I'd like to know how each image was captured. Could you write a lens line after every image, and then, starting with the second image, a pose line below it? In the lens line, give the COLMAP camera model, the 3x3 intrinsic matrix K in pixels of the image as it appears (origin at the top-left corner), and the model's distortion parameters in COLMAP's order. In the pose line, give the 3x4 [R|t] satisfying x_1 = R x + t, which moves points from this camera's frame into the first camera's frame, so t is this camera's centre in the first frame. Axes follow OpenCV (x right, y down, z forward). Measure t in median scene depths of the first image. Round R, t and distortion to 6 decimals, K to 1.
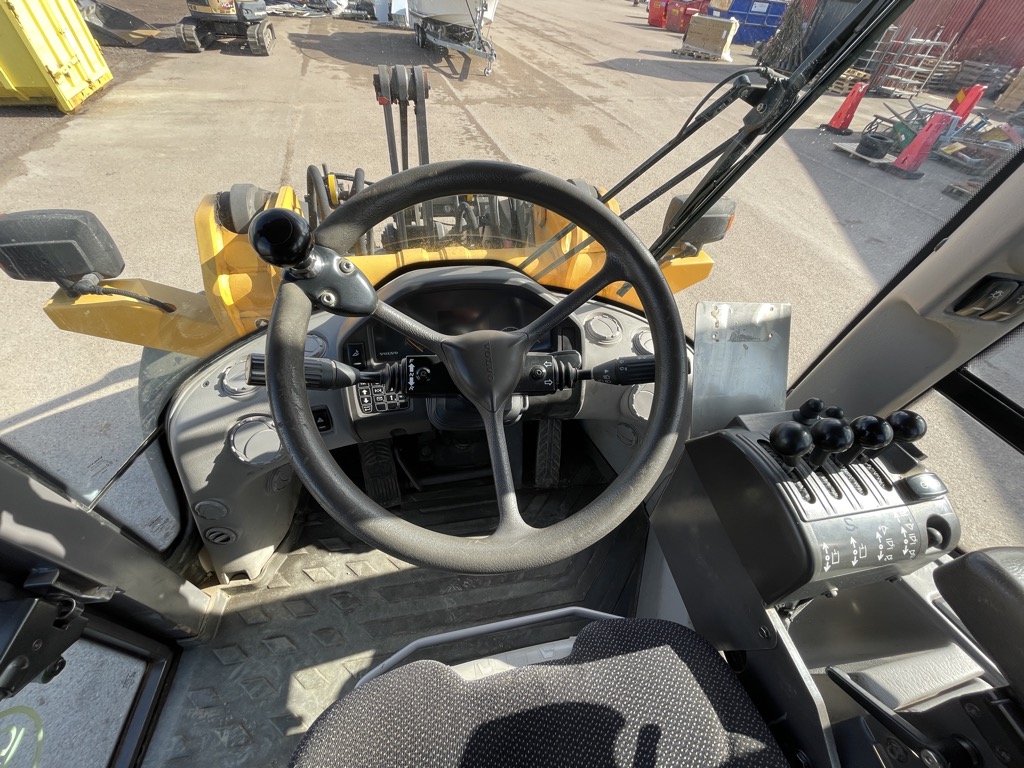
lens RADIAL K [[414.5, 0, 514.2], [0, 414.5, 380.6], [0, 0, 1]] dist [-0.003724, 0.000177]
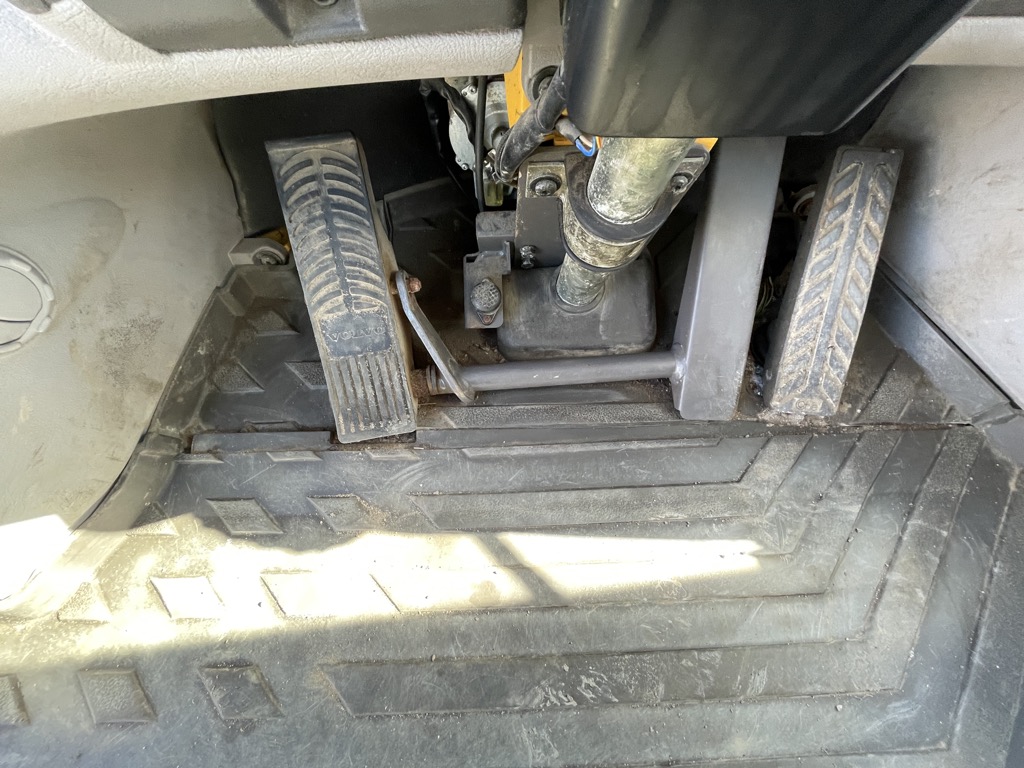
lens RADIAL K [[414.5, 0, 514.2], [0, 414.5, 380.6], [0, 0, 1]] dist [-0.003724, 0.000177]
pose [[0.986327, 0.069550, -0.149408, -0.136965], [-0.044545, 0.985351, 0.164616, 0.195324], [0.158668, -0.155710, 0.974976, 0.686600]]
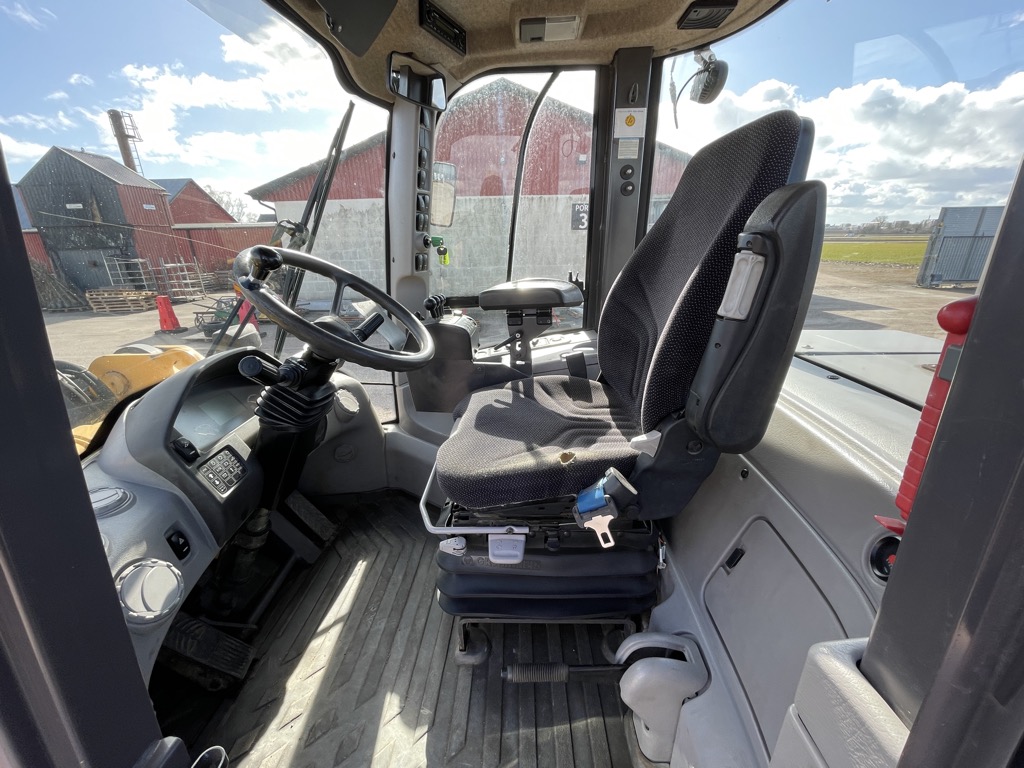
lens RADIAL K [[414.5, 0, 514.2], [0, 414.5, 380.6], [0, 0, 1]] dist [-0.003724, 0.000177]
pose [[0.207252, -0.400422, 0.892585, -0.751597], [0.734677, 0.666181, 0.128269, 0.215713], [-0.645985, 0.629178, 0.432248, -0.093912]]
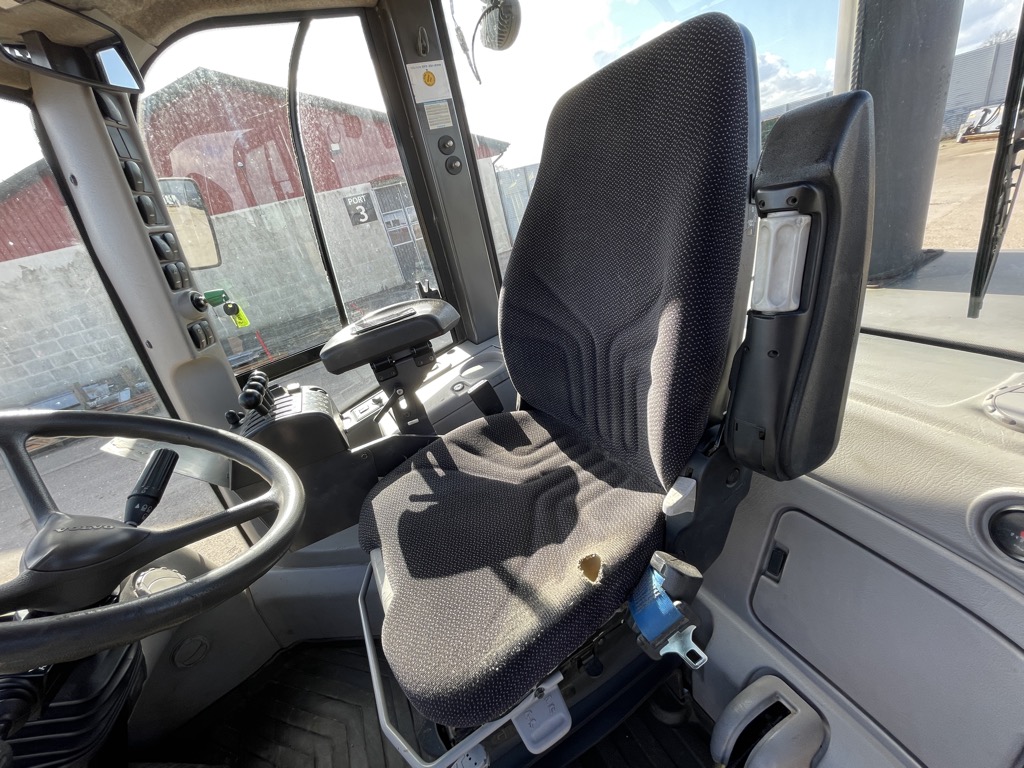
lens RADIAL K [[414.5, 0, 514.2], [0, 414.5, 380.6], [0, 0, 1]] dist [-0.003724, 0.000177]
pose [[-0.290800, -0.414969, 0.862111, -0.446068], [0.817701, 0.360062, 0.449133, 0.095286], [-0.496790, 0.835557, 0.234615, -0.010113]]
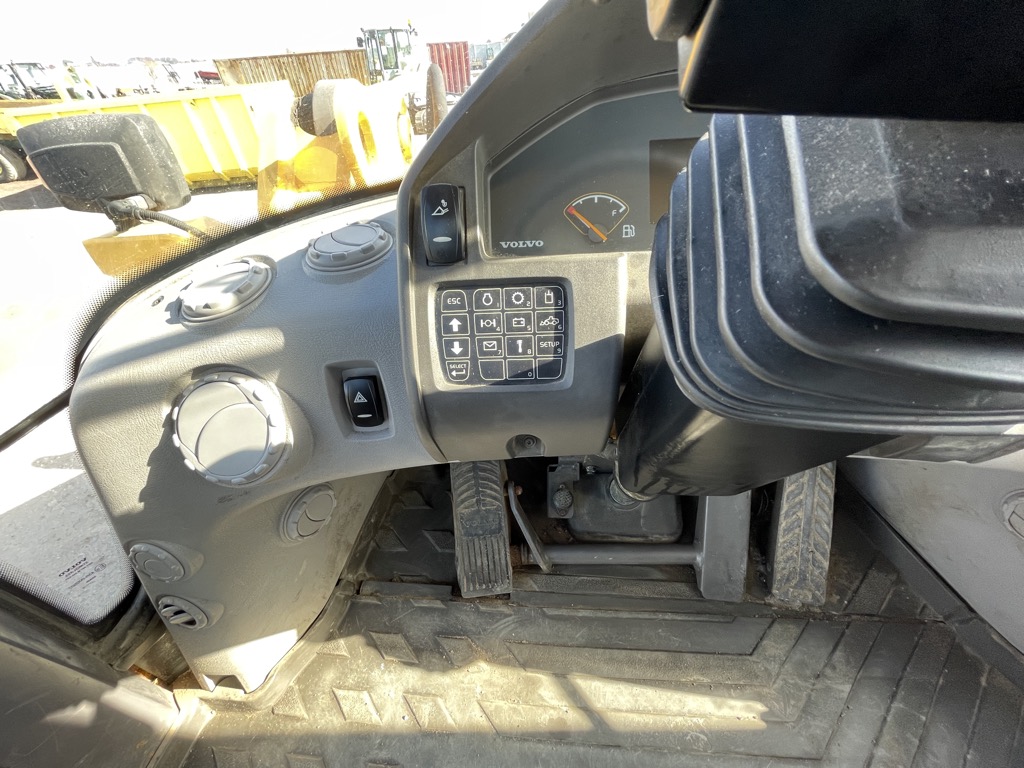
lens RADIAL K [[414.5, 0, 514.2], [0, 414.5, 380.6], [0, 0, 1]] dist [-0.003724, 0.000177]
pose [[0.960161, 0.053790, -0.274223, -0.140874], [-0.086799, 0.990169, -0.109690, 0.083097], [0.265627, 0.129123, 0.955390, 0.461327]]
